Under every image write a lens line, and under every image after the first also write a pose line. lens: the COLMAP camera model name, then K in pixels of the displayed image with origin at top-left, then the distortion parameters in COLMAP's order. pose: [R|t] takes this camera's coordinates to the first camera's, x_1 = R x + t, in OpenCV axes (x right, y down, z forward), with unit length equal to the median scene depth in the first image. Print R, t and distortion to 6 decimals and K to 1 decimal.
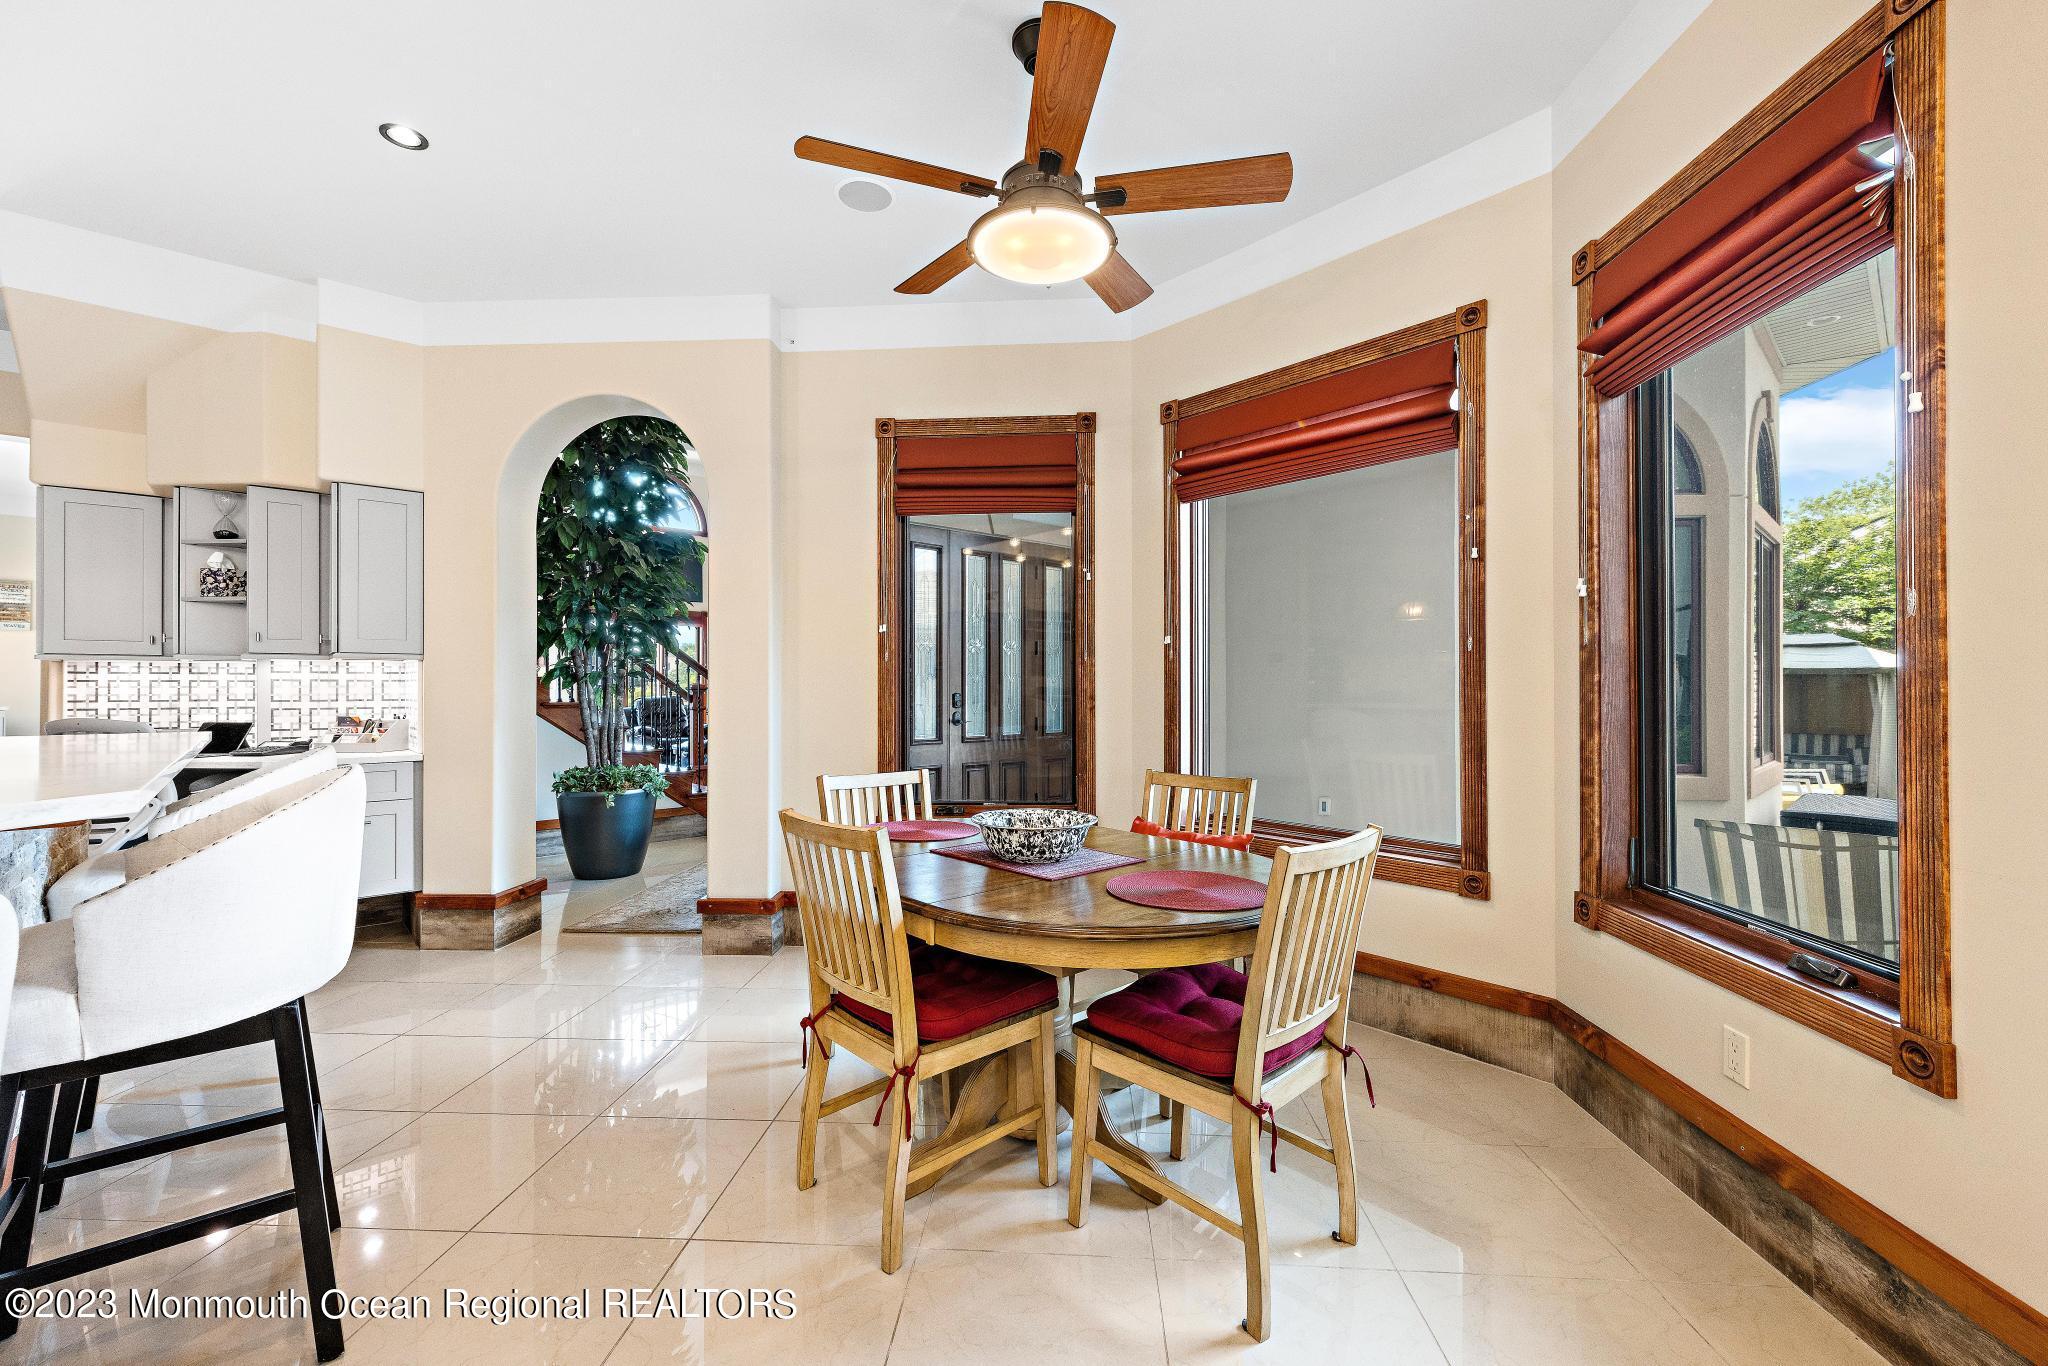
lens RADIAL K [[834.9, 0, 1029.6], [0, 834.9, 679.0], [0, 0, 1]] dist [0.001613, 0.000688]
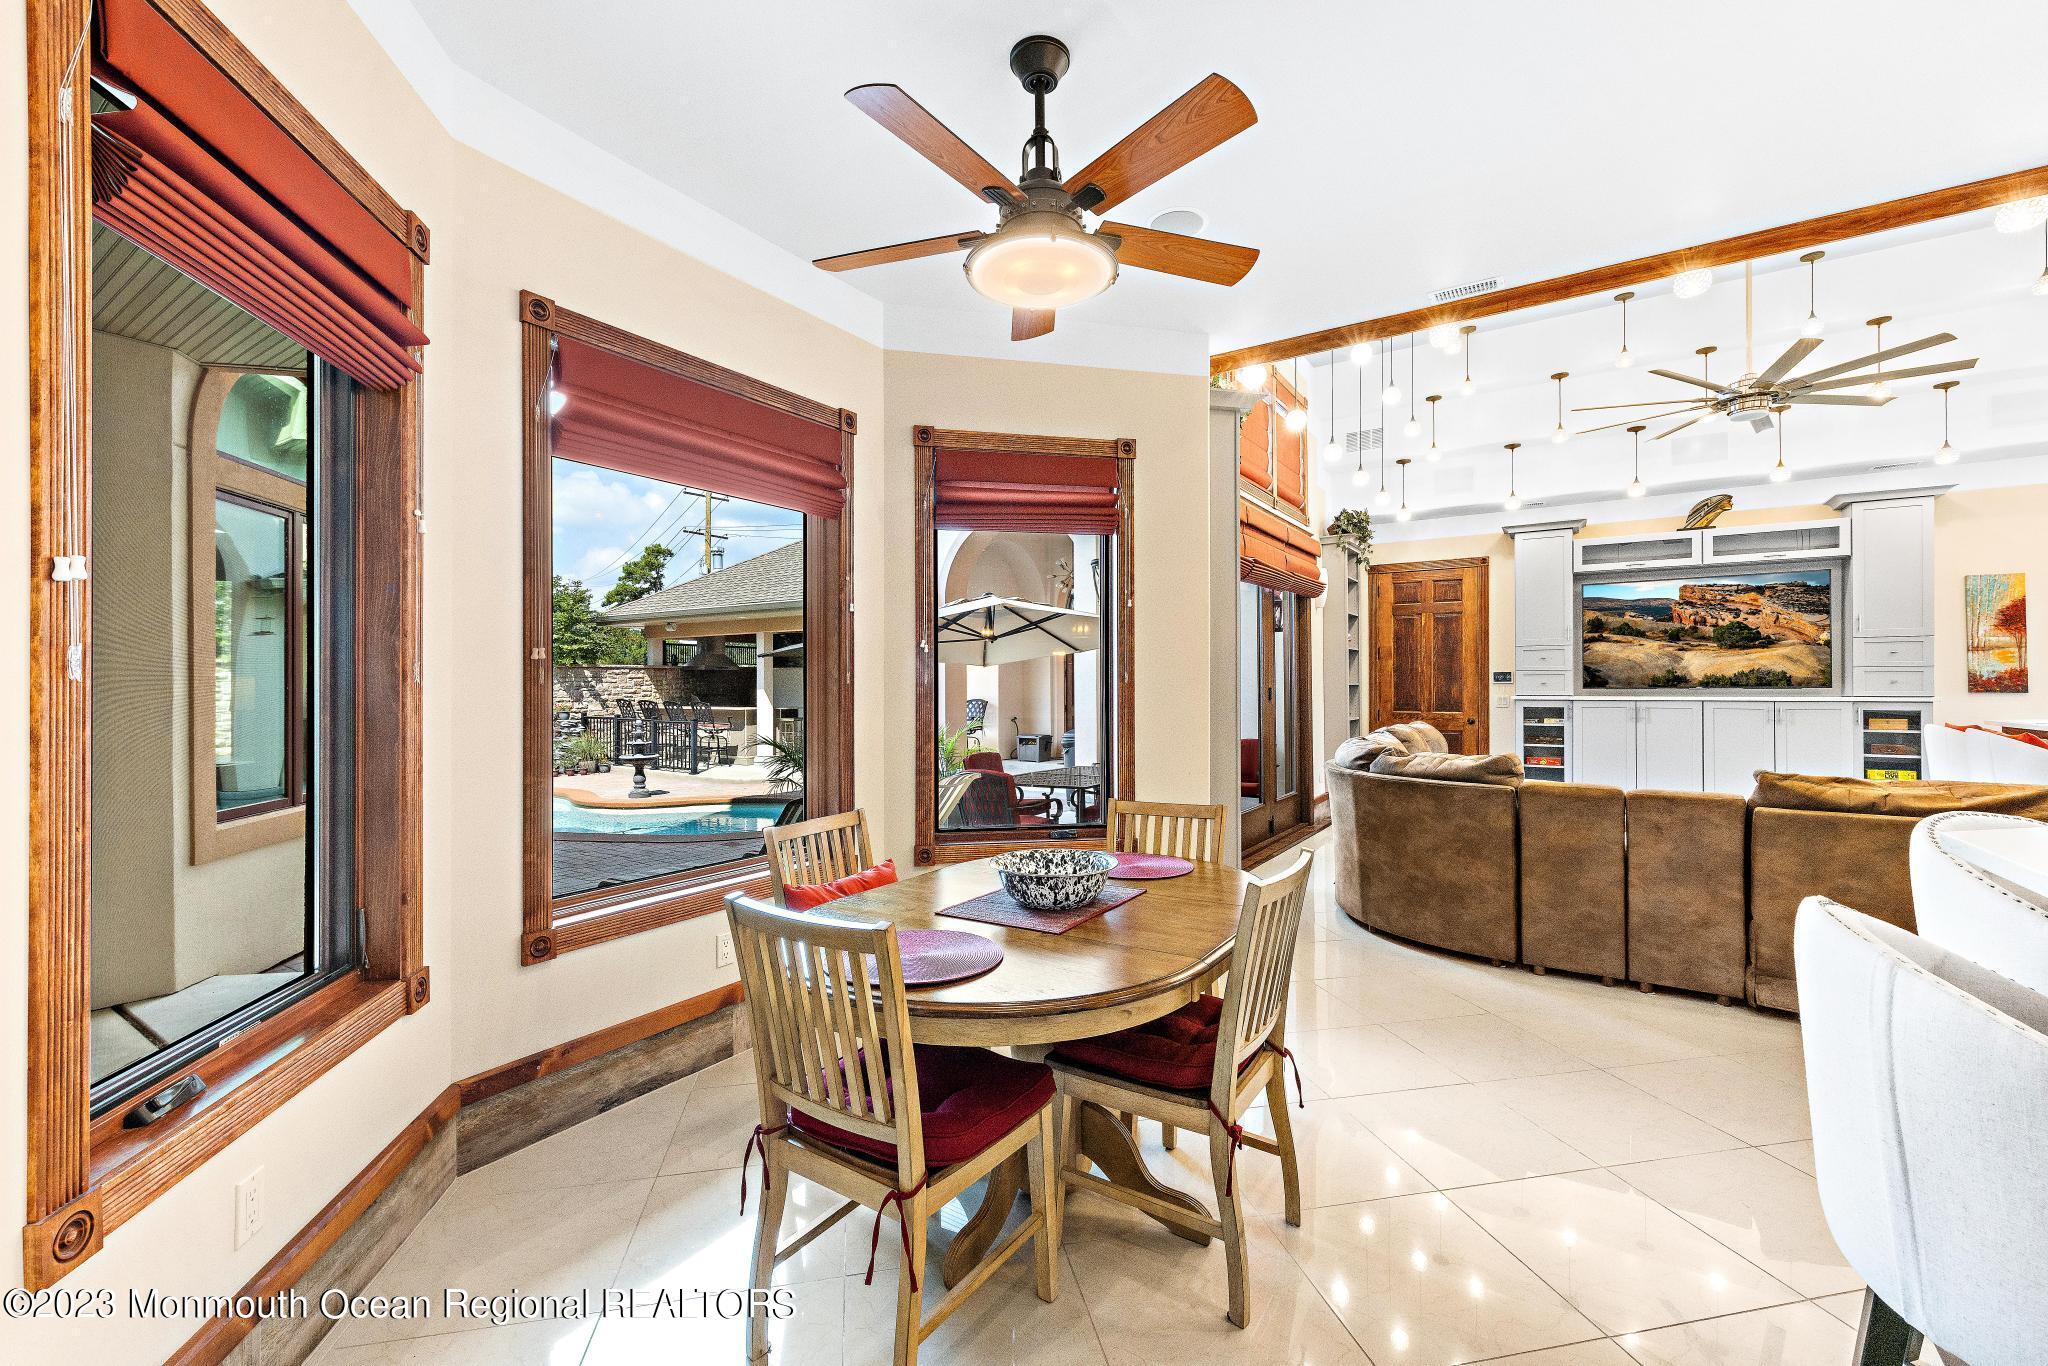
lens RADIAL K [[834.9, 0, 1024.7], [0, 834.9, 680.6], [0, 0, 1]] dist [0.001613, 0.000688]
pose [[-0.257641, 0.005210, 0.966227, -0.524760], [-0.005763, 0.999959, -0.006928, -0.019175], [-0.966224, -0.007353, -0.257601, 0.724523]]
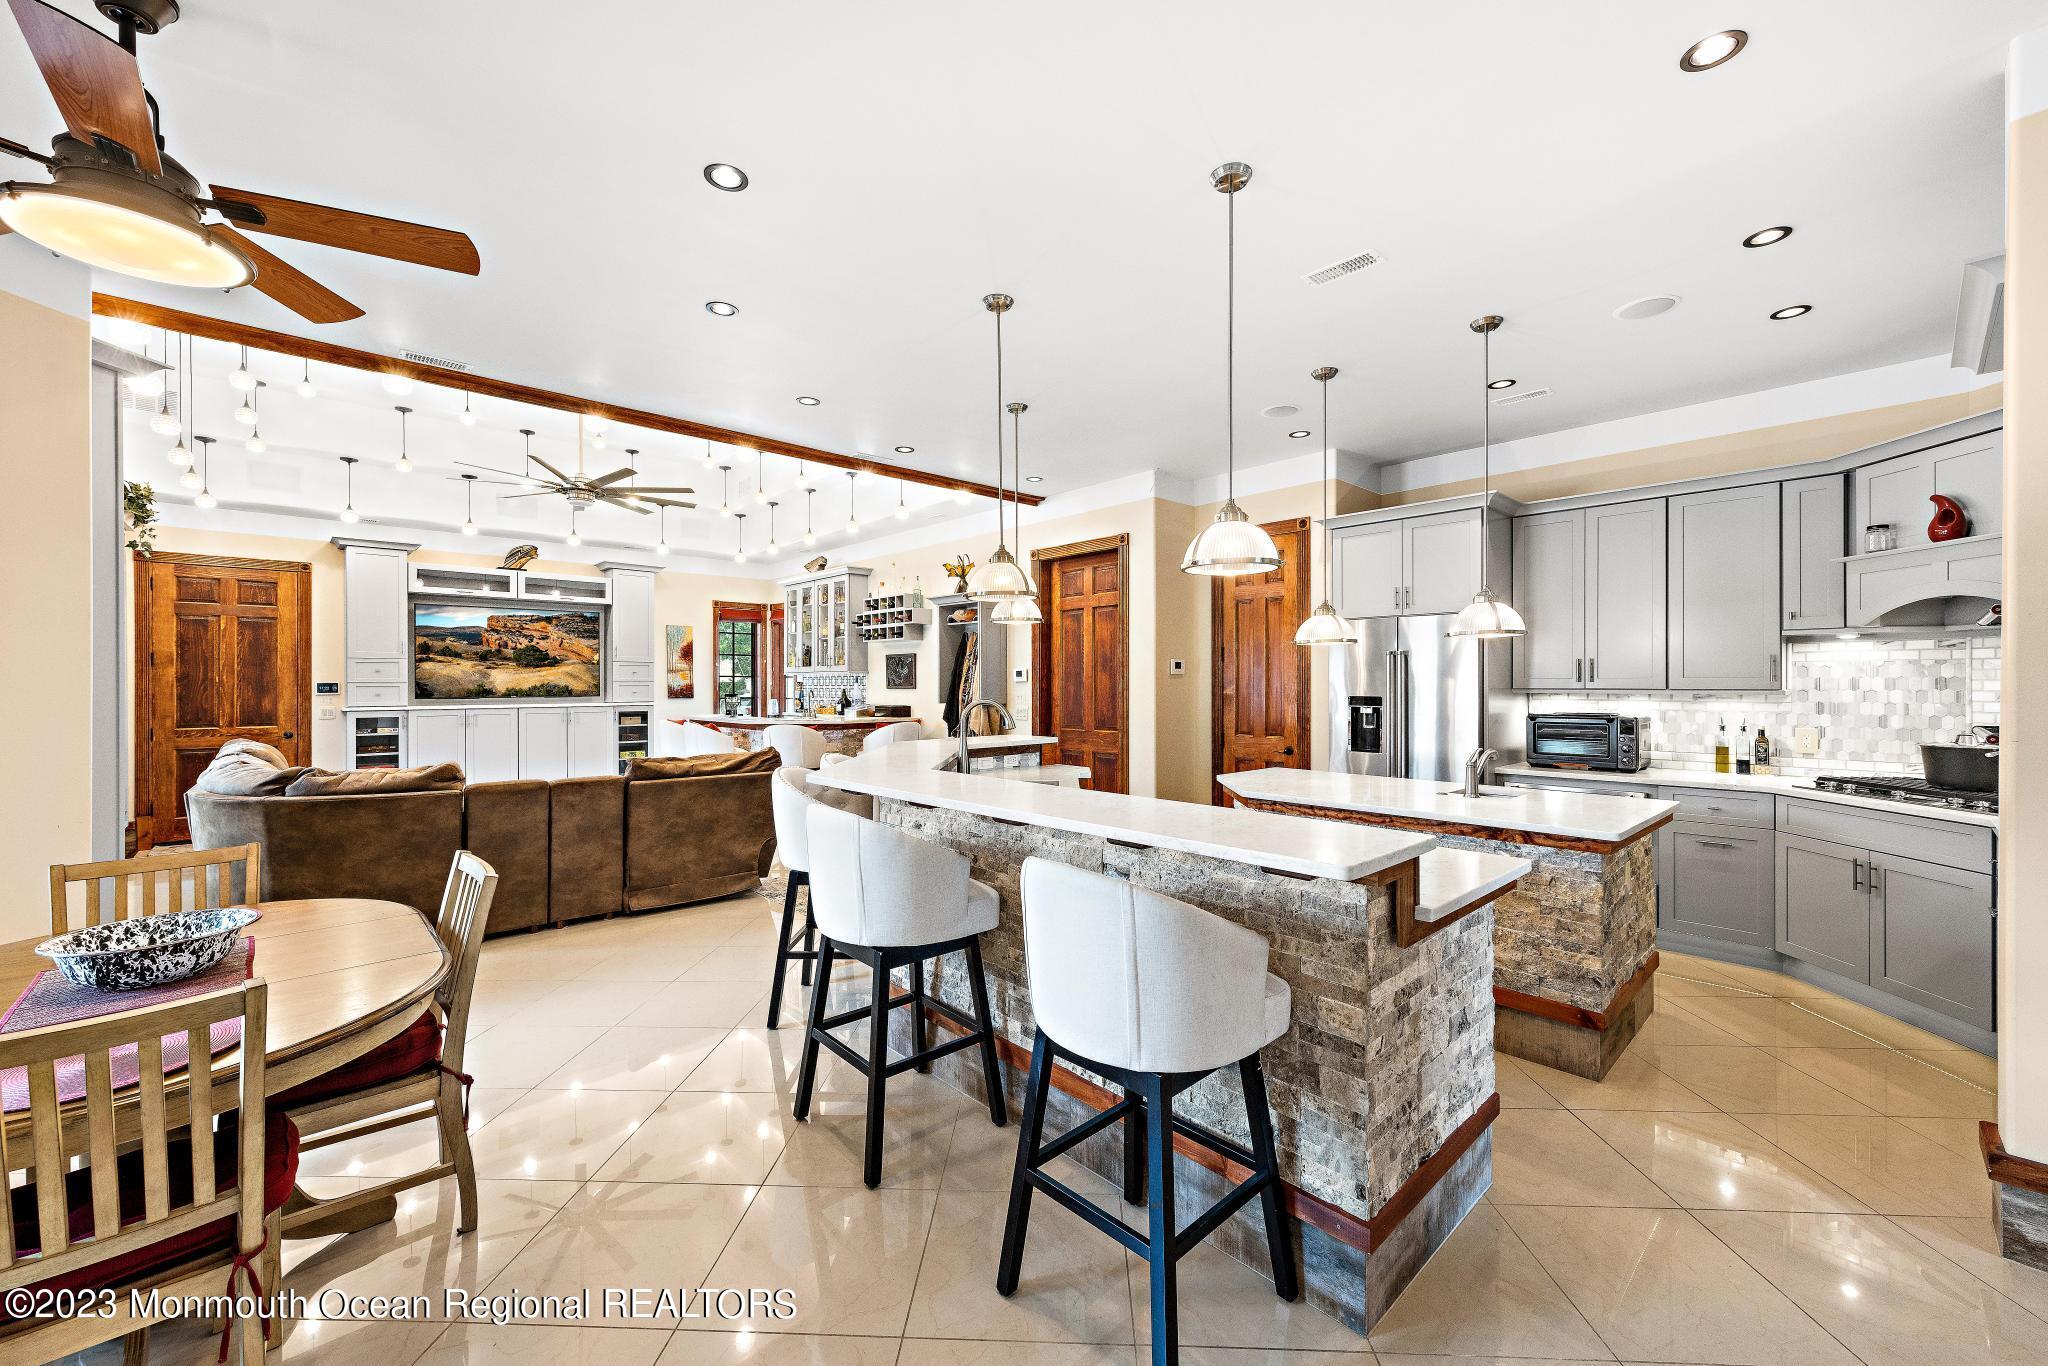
lens RADIAL K [[818.7, 0, 1023.7], [0, 818.7, 681.4], [0, 0, 1]] dist [0.005099, 0.000677]
pose [[-0.999845, 0.001386, -0.017542, -0.482418], [0.001582, 0.999936, -0.011177, -0.040781], [0.017525, -0.011203, -0.999784, 1.063197]]
